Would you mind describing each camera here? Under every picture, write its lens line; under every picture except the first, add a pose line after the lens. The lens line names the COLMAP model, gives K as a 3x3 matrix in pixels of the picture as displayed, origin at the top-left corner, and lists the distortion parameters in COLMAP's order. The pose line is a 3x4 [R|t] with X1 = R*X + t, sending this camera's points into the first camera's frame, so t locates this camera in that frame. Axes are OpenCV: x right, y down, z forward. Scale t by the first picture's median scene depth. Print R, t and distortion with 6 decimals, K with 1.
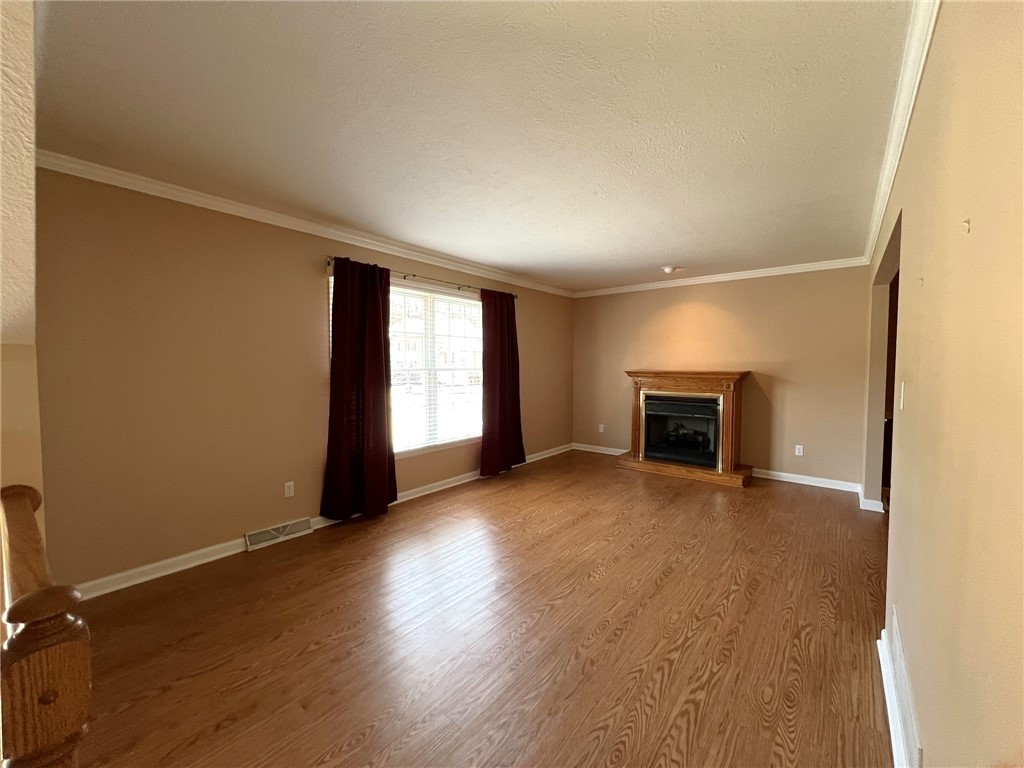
lens RADIAL K [[411.9, 0, 501.8], [0, 411.9, 384.5], [0, 0, 1]] dist [-0.000125, 0.000010]
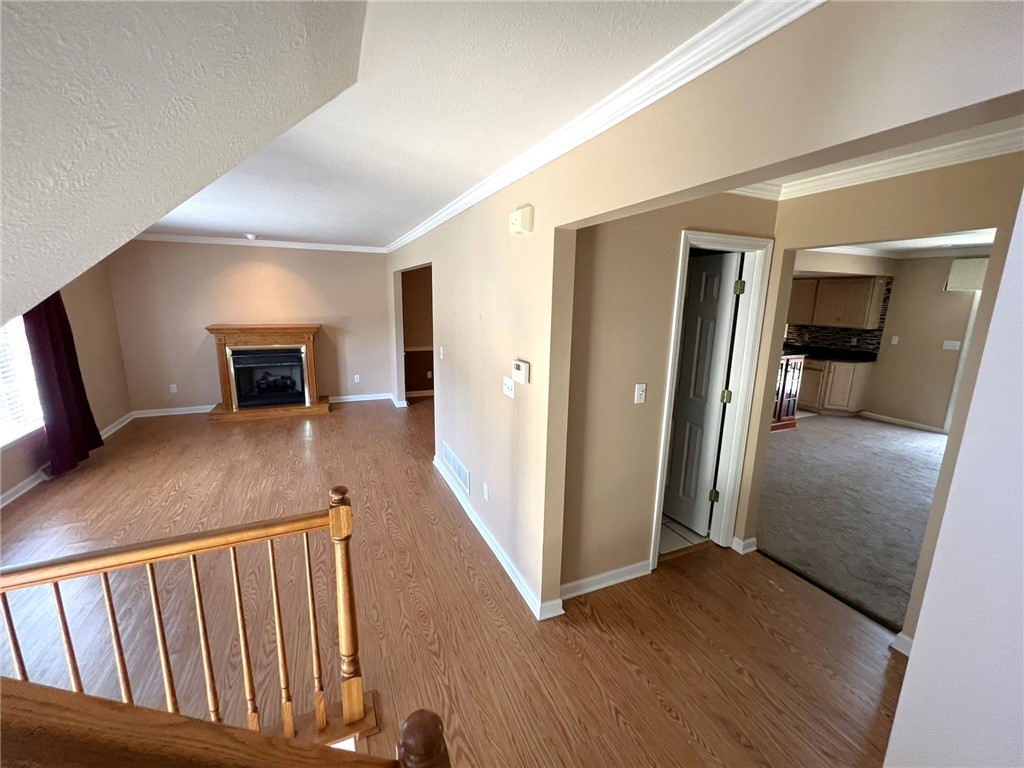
lens RADIAL K [[411.9, 0, 513.9], [0, 411.9, 381.0], [0, 0, 1]] dist [-0.000125, 0.000010]
pose [[0.447801, -0.169376, 0.877944, -0.293598], [0.028276, 0.984086, 0.175431, -0.067742], [-0.893686, -0.053734, 0.445464, -0.133700]]
